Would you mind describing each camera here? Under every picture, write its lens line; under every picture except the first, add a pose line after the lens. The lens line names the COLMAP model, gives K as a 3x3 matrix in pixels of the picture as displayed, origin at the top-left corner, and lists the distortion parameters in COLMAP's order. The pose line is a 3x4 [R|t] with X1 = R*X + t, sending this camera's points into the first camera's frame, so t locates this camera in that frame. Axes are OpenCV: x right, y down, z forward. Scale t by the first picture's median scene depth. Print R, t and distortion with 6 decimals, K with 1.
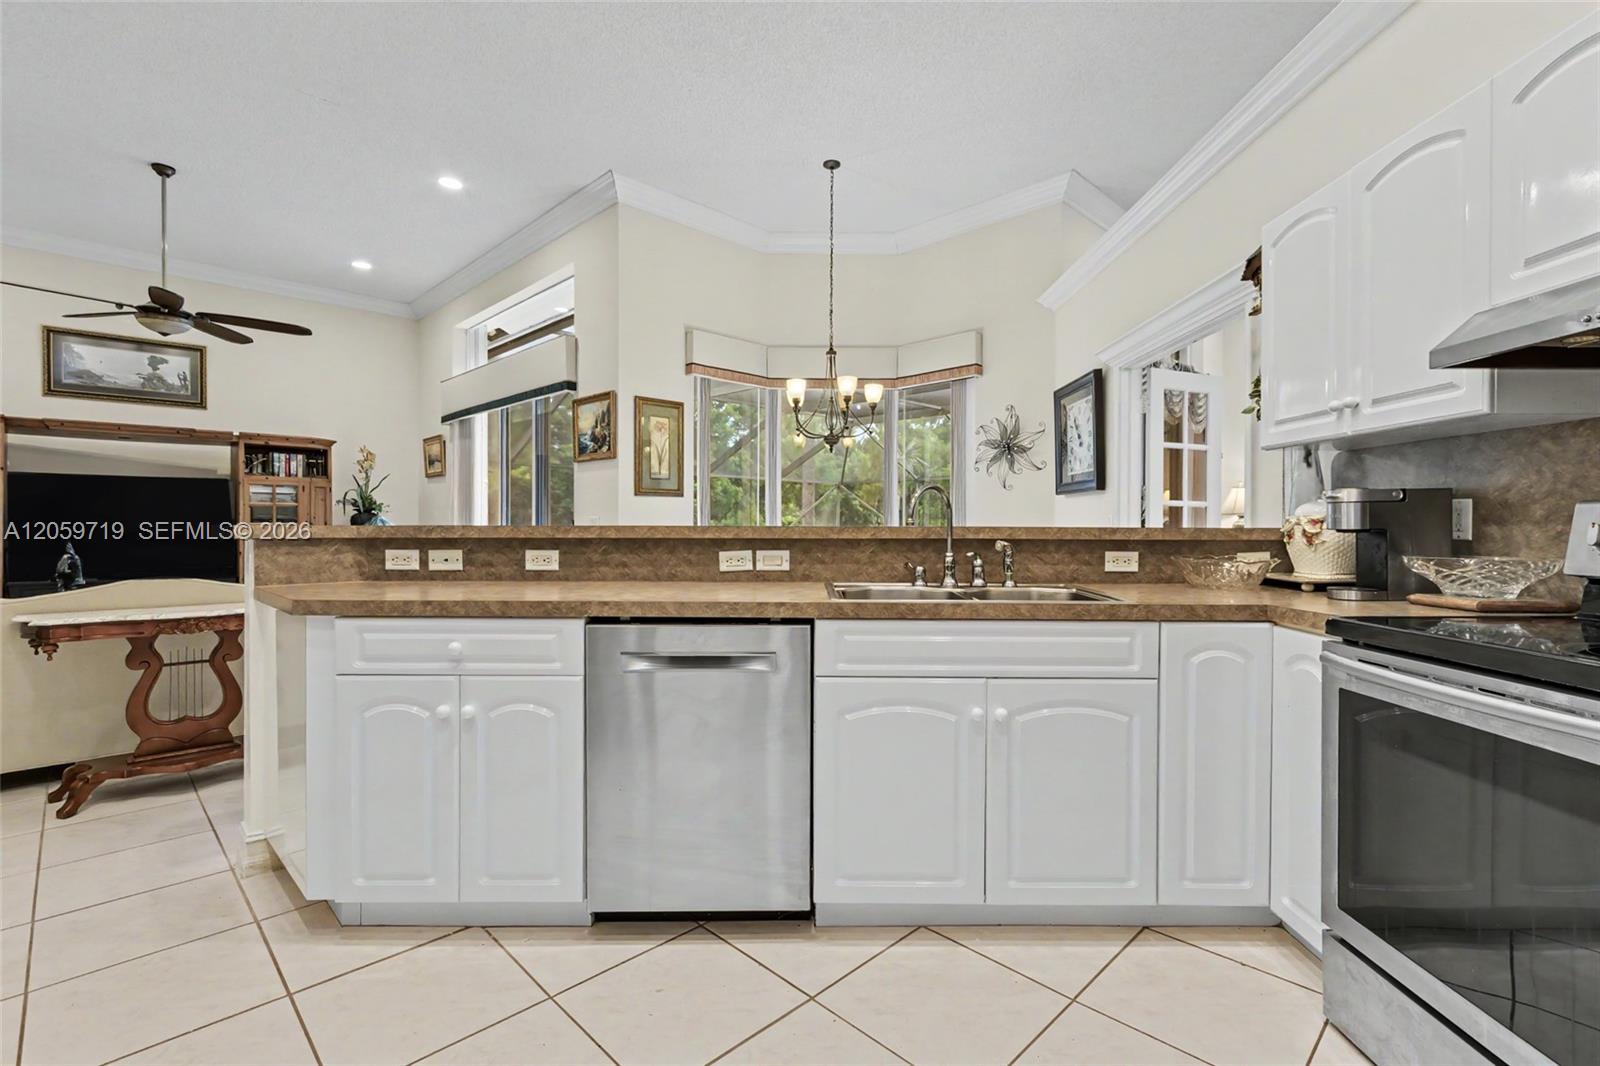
lens RADIAL K [[739.8, 0, 803.7], [0, 739.8, 530.3], [0, 0, 1]] dist [0.003177, 0.000022]
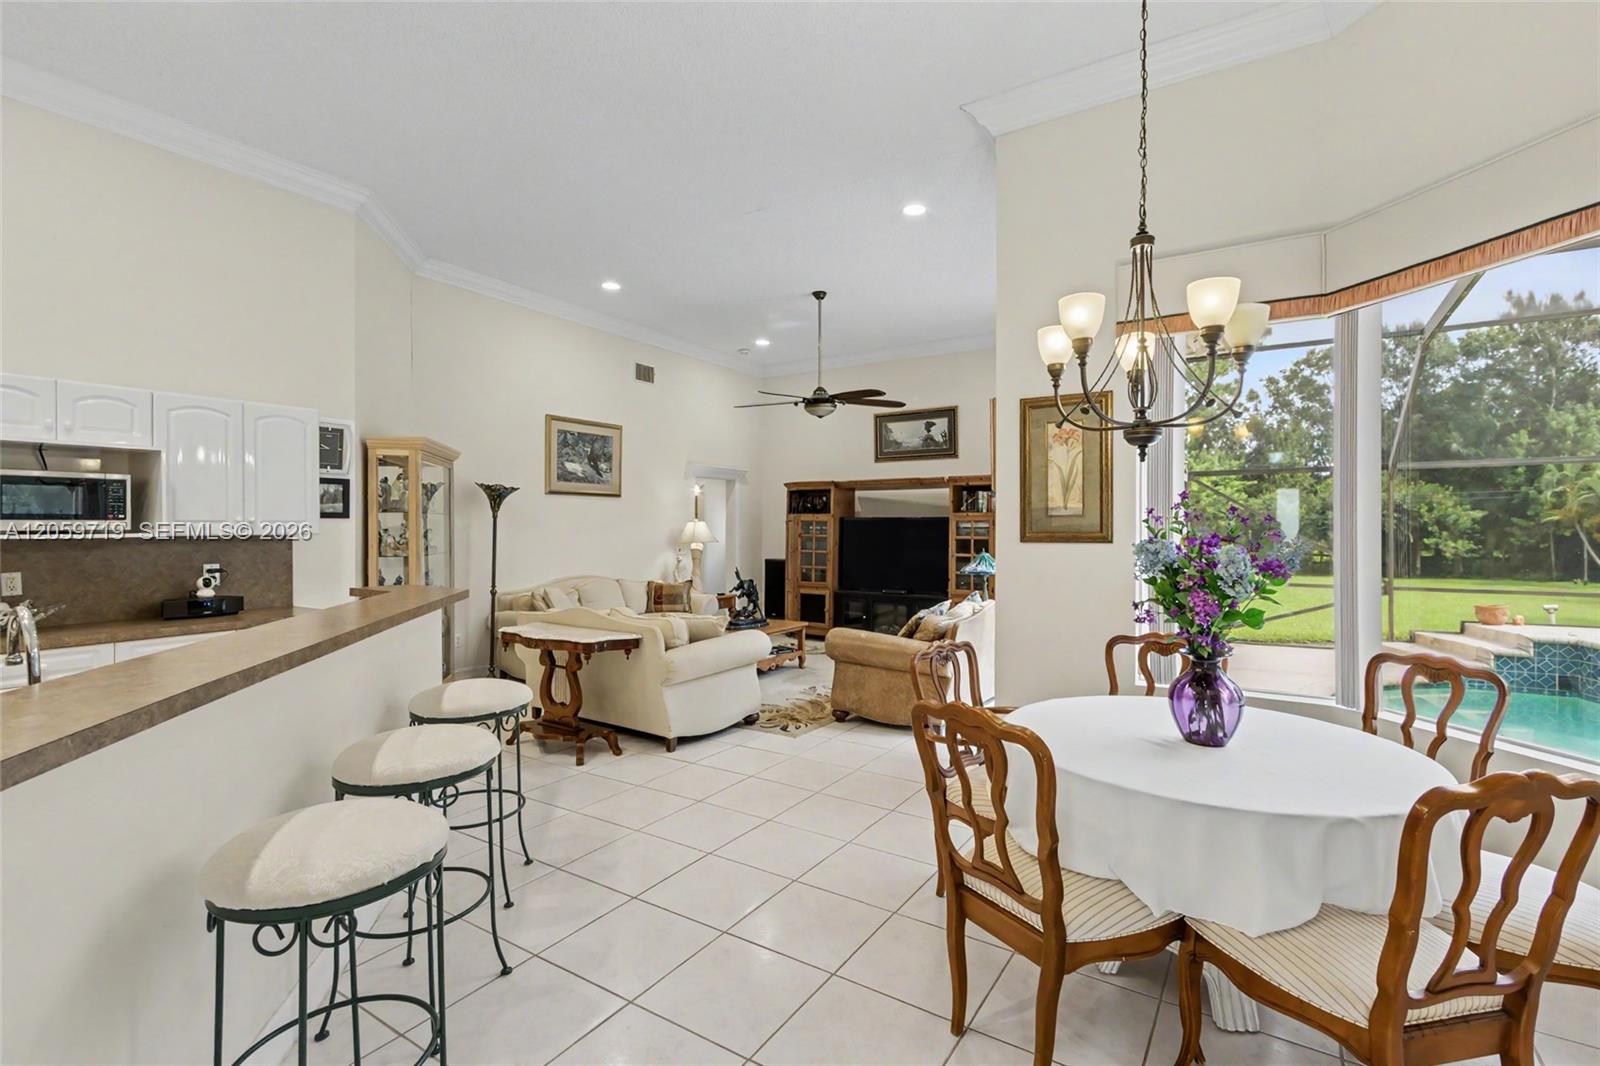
lens RADIAL K [[730.4, 0, 804.3], [0, 730.4, 530.1], [0, 0, 1]] dist [0.002627, 0.000157]
pose [[0.216846, 0.001407, -0.976205, 0.311216], [-0.006857, 0.999976, -0.000082, -0.044329], [0.976182, 0.006711, 0.216851, 0.509229]]
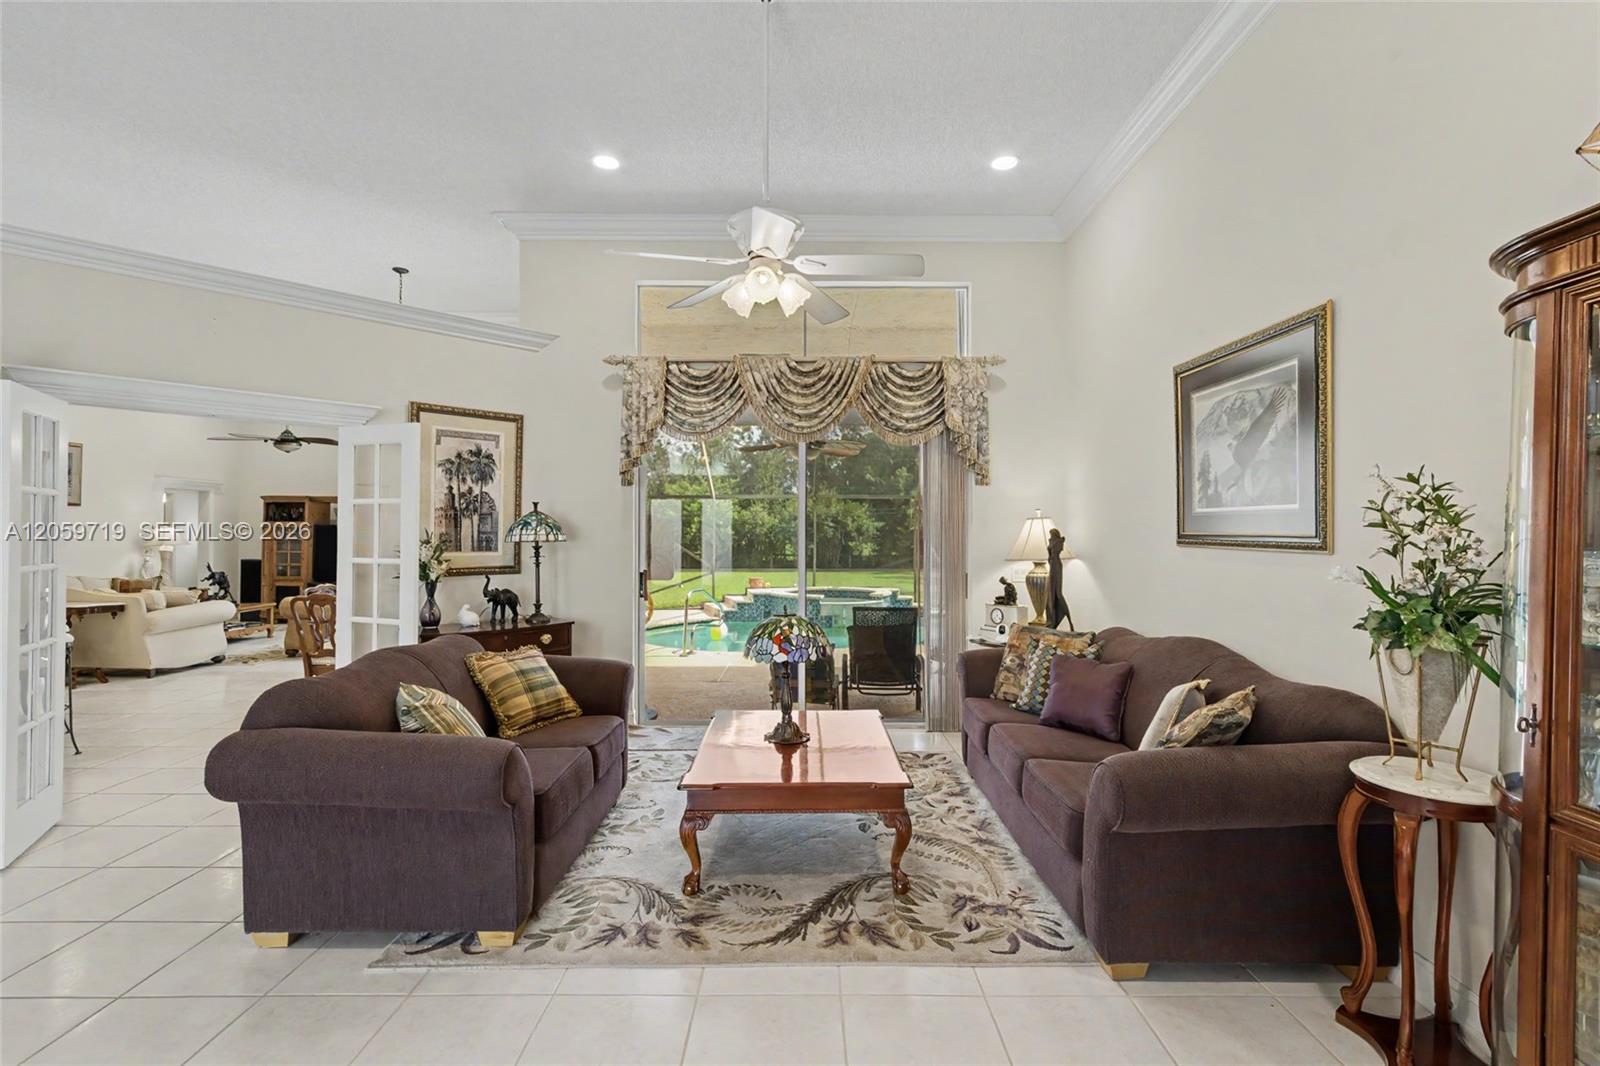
lens RADIAL K [[739.8, 0, 803.7], [0, 739.8, 530.3], [0, 0, 1]] dist [0.003177, 0.000022]
pose [[0.714663, -0.003238, -0.699462, 0.986419], [-0.006455, 0.999916, -0.011224, -0.043419], [0.699440, 0.012536, 0.714582, 0.434396]]
